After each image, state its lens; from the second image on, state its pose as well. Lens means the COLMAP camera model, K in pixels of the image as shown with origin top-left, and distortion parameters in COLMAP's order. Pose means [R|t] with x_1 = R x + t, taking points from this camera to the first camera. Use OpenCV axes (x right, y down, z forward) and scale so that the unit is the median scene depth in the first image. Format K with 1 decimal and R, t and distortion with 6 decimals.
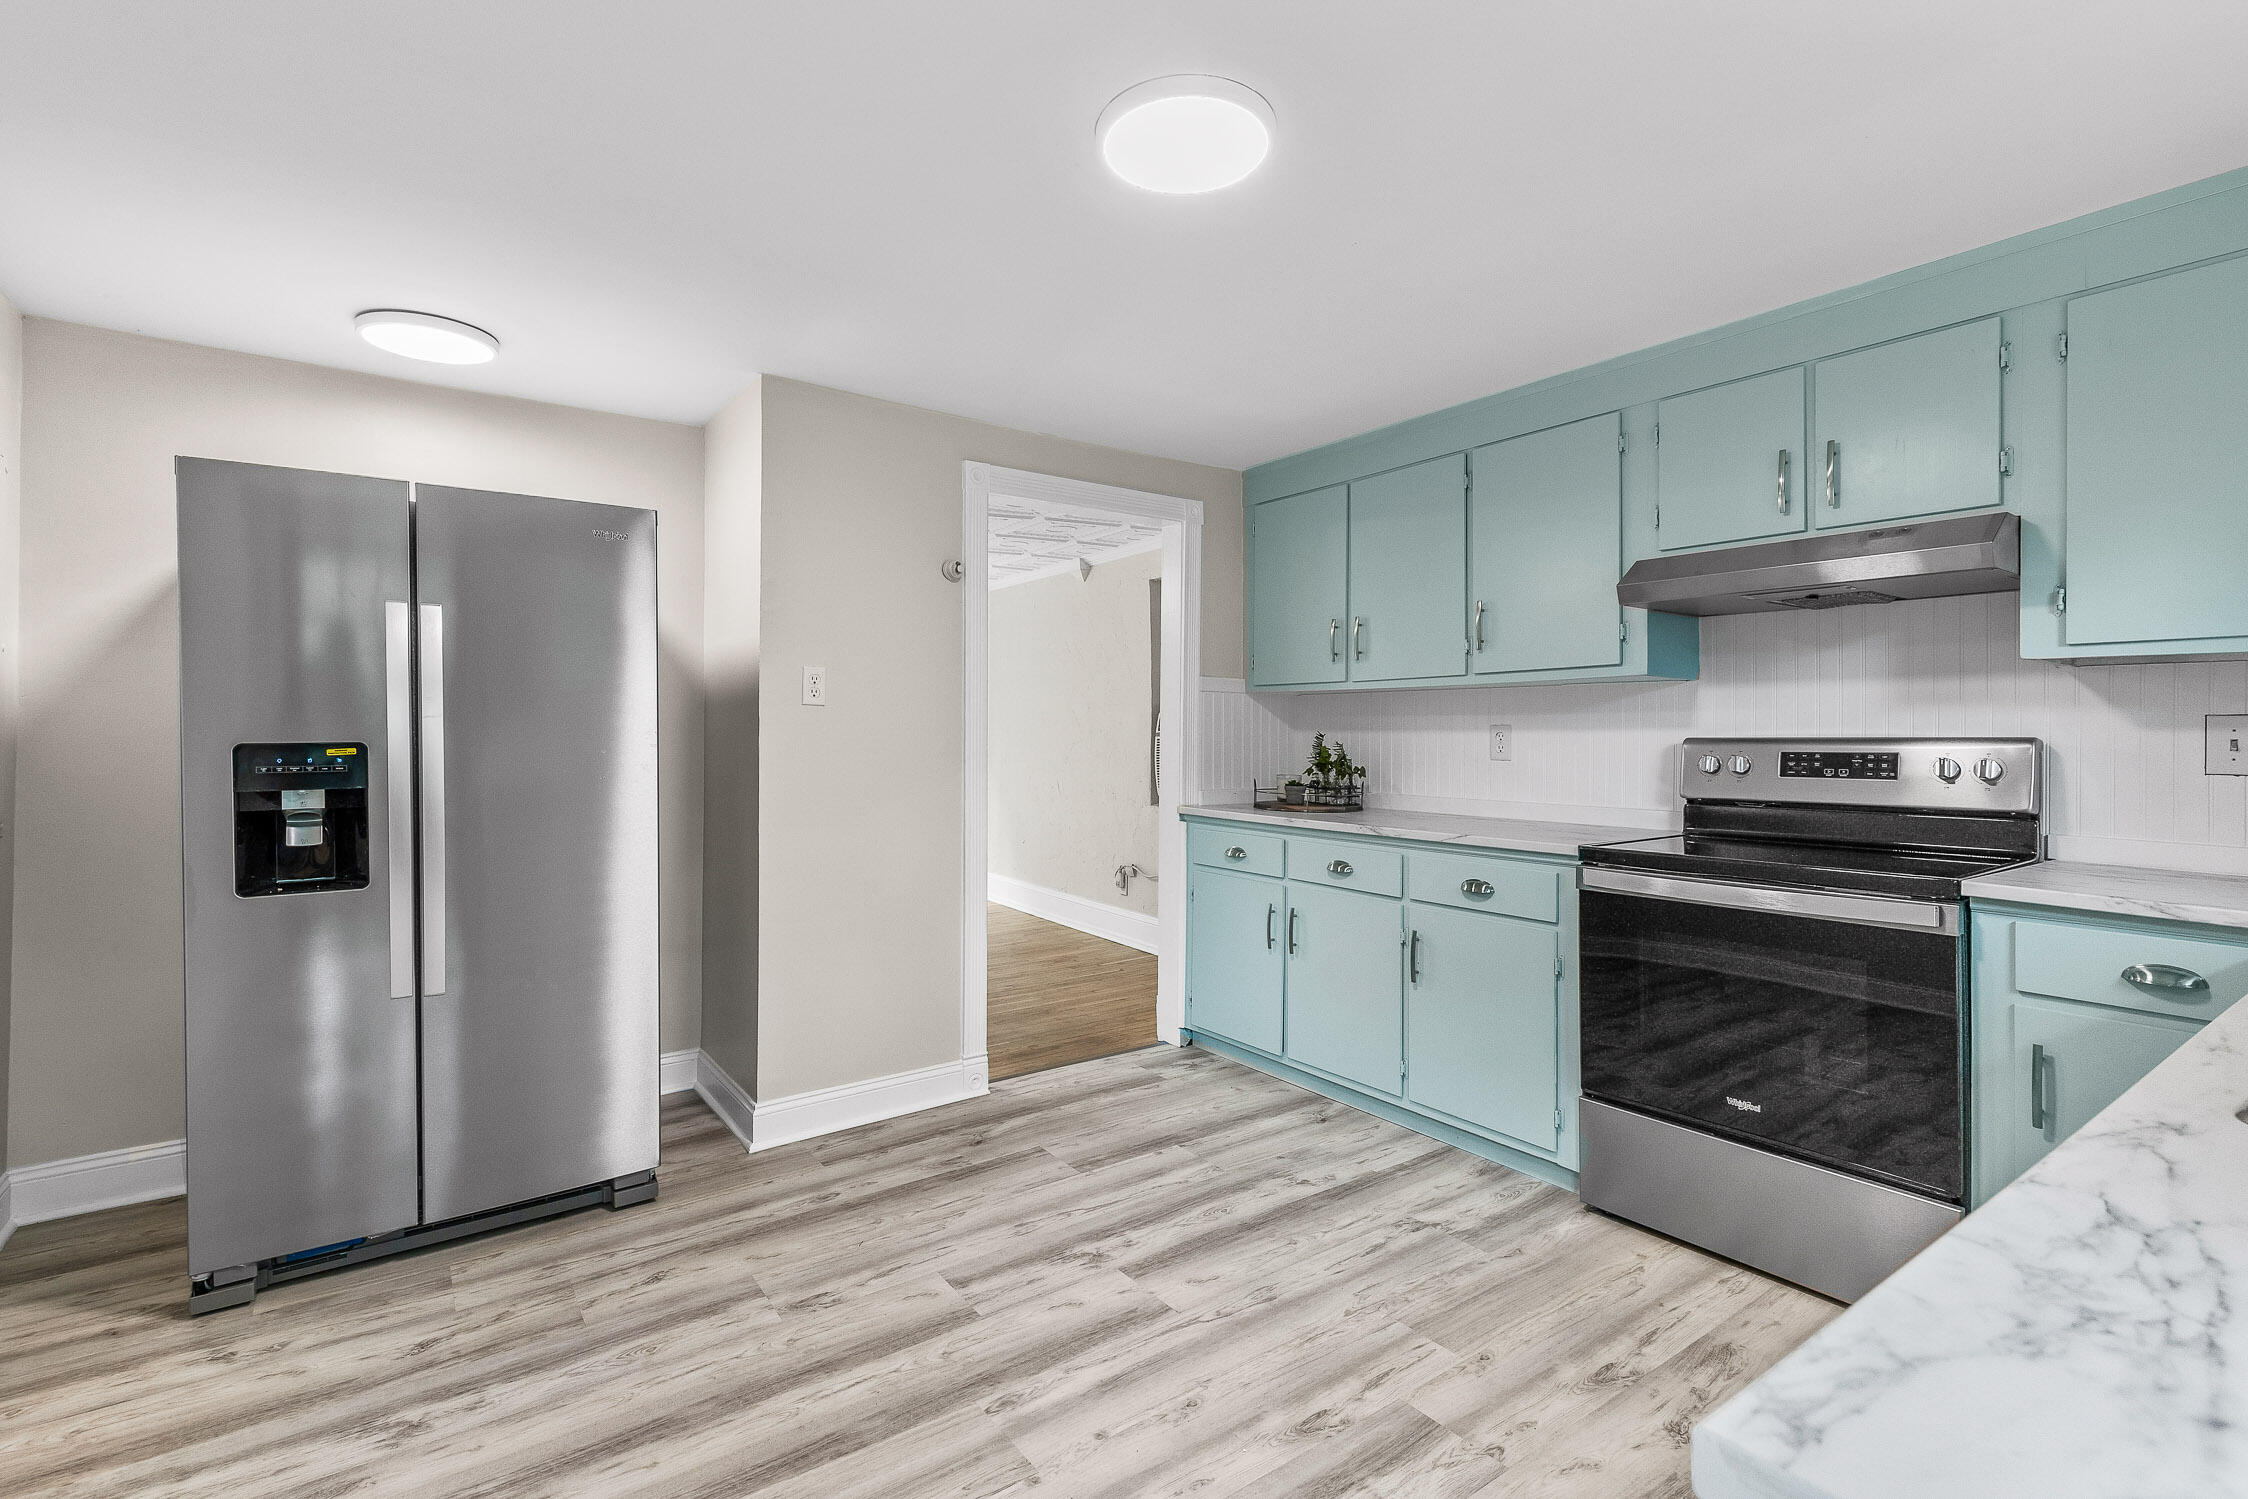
lens RADIAL K [[1009.0, 0, 1105.3], [0, 1009.0, 738.8], [0, 0, 1]] dist [0.008109, -0.000500]
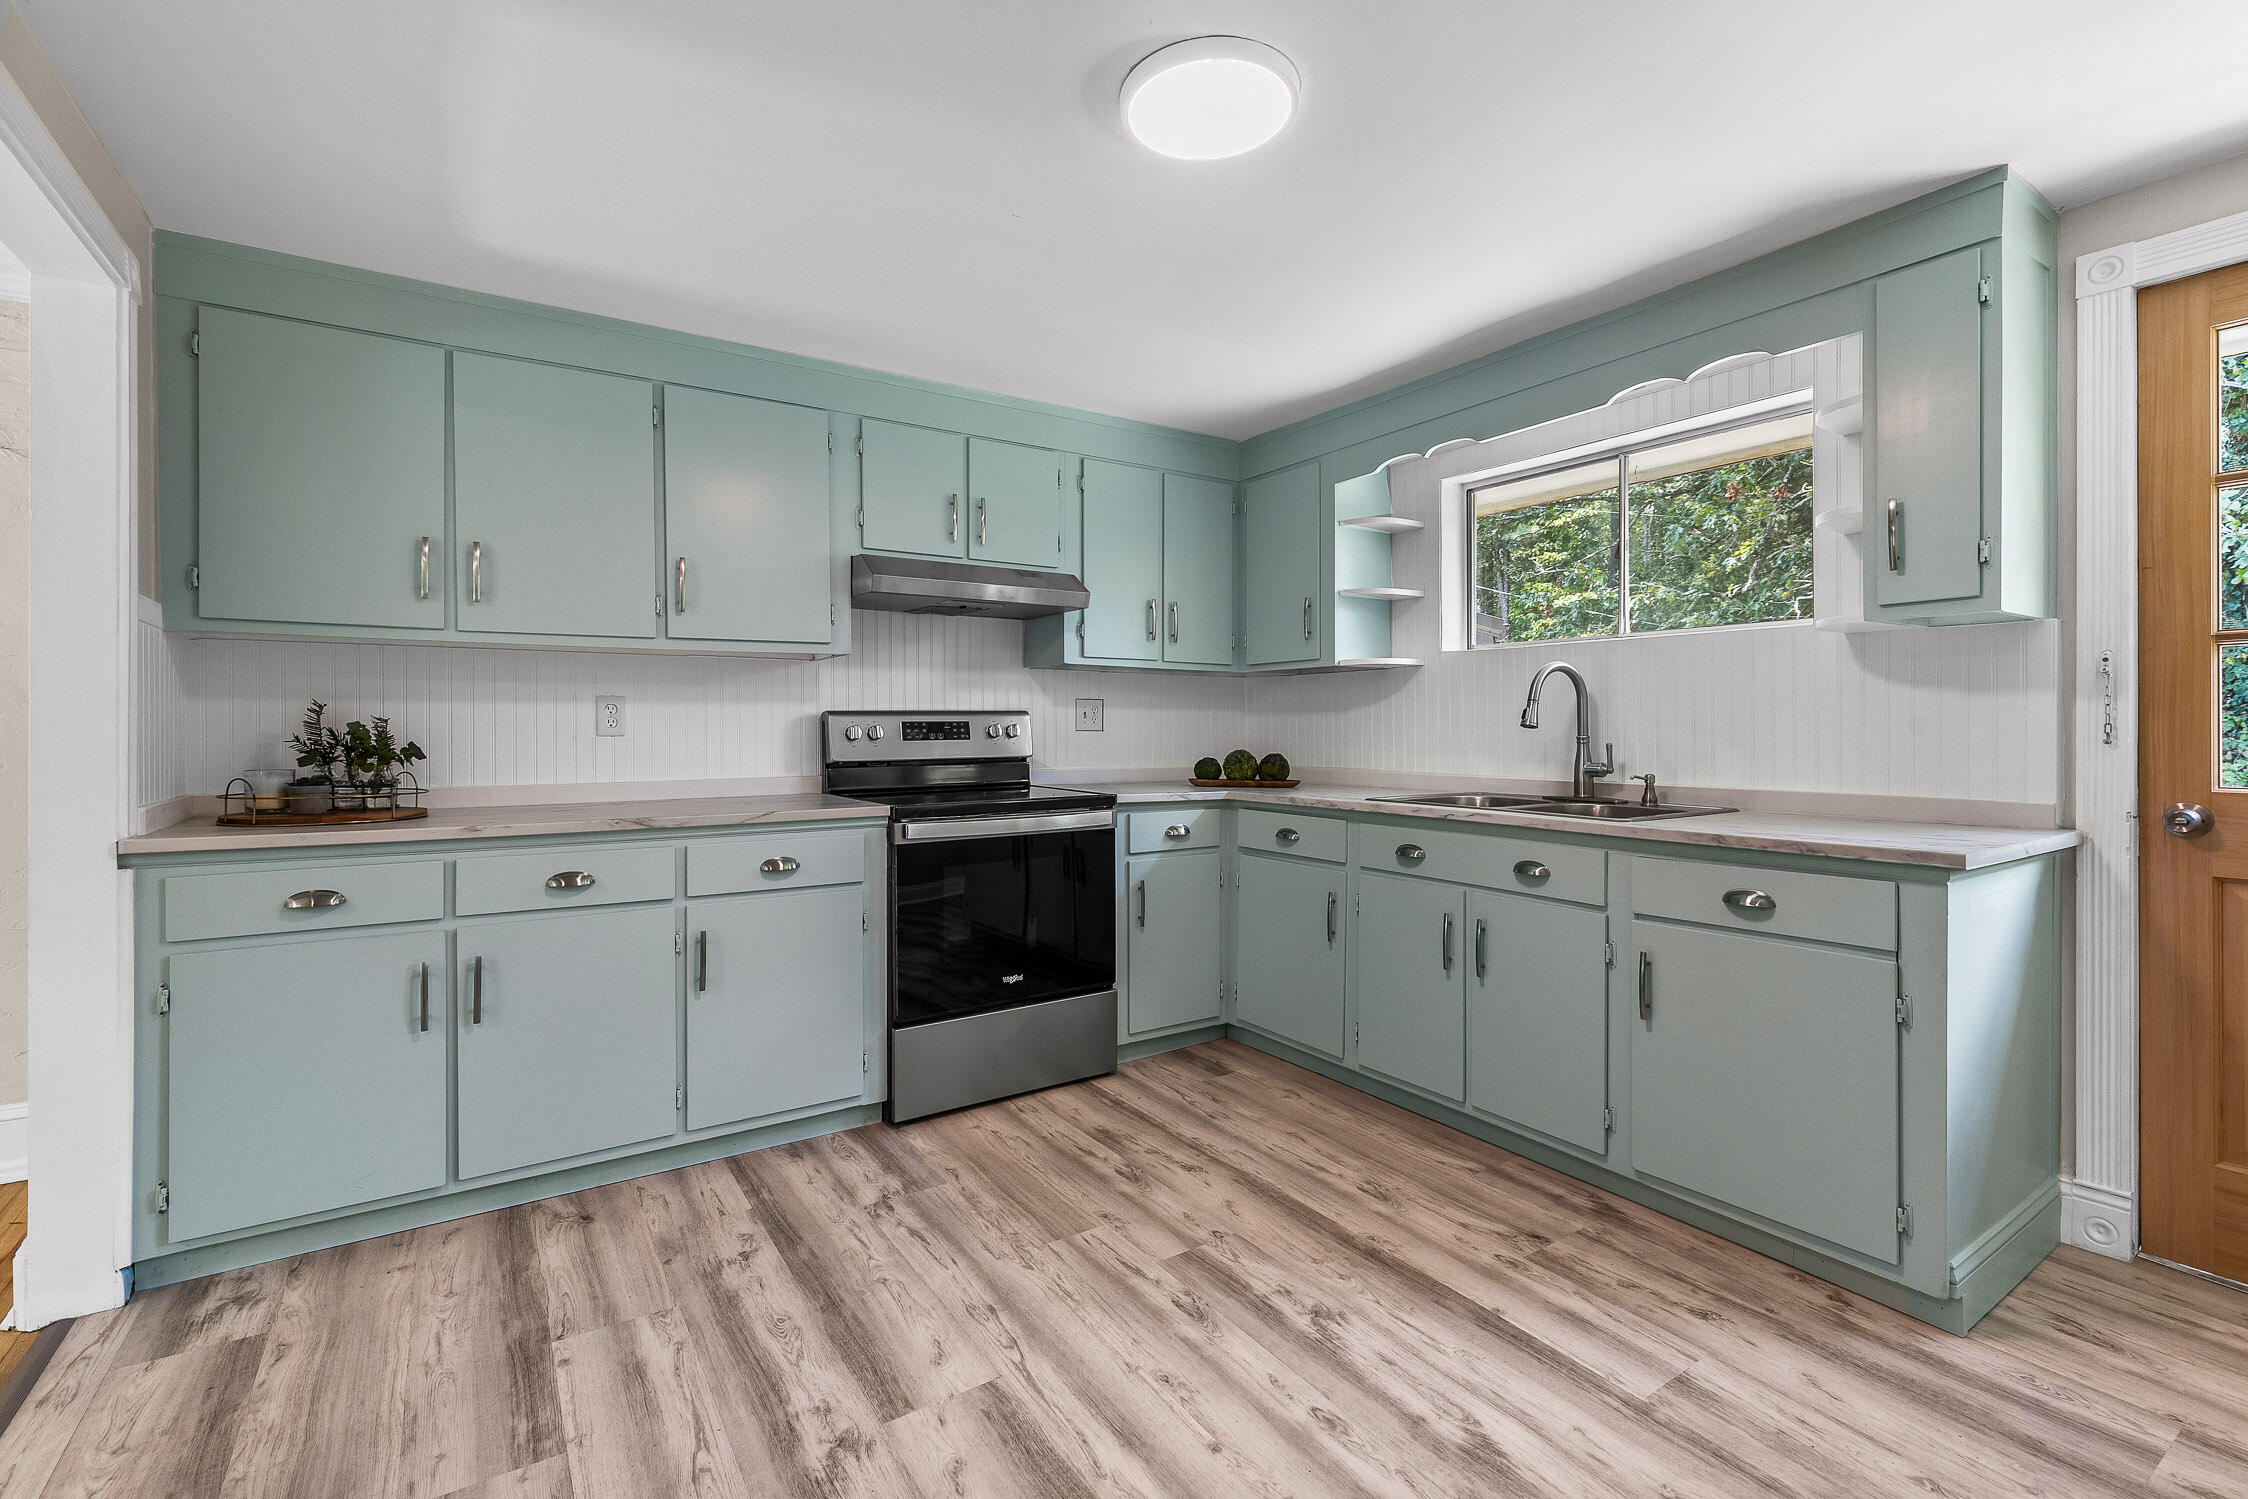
lens RADIAL K [[1009.0, 0, 1111.8], [0, 1009.0, 732.4], [0, 0, 1]] dist [0.008109, -0.000500]
pose [[0.047903, -0.017539, 0.998698, -0.611124], [0.001540, 0.999846, 0.017485, 0.004942], [-0.998851, 0.000701, 0.047922, 0.685084]]
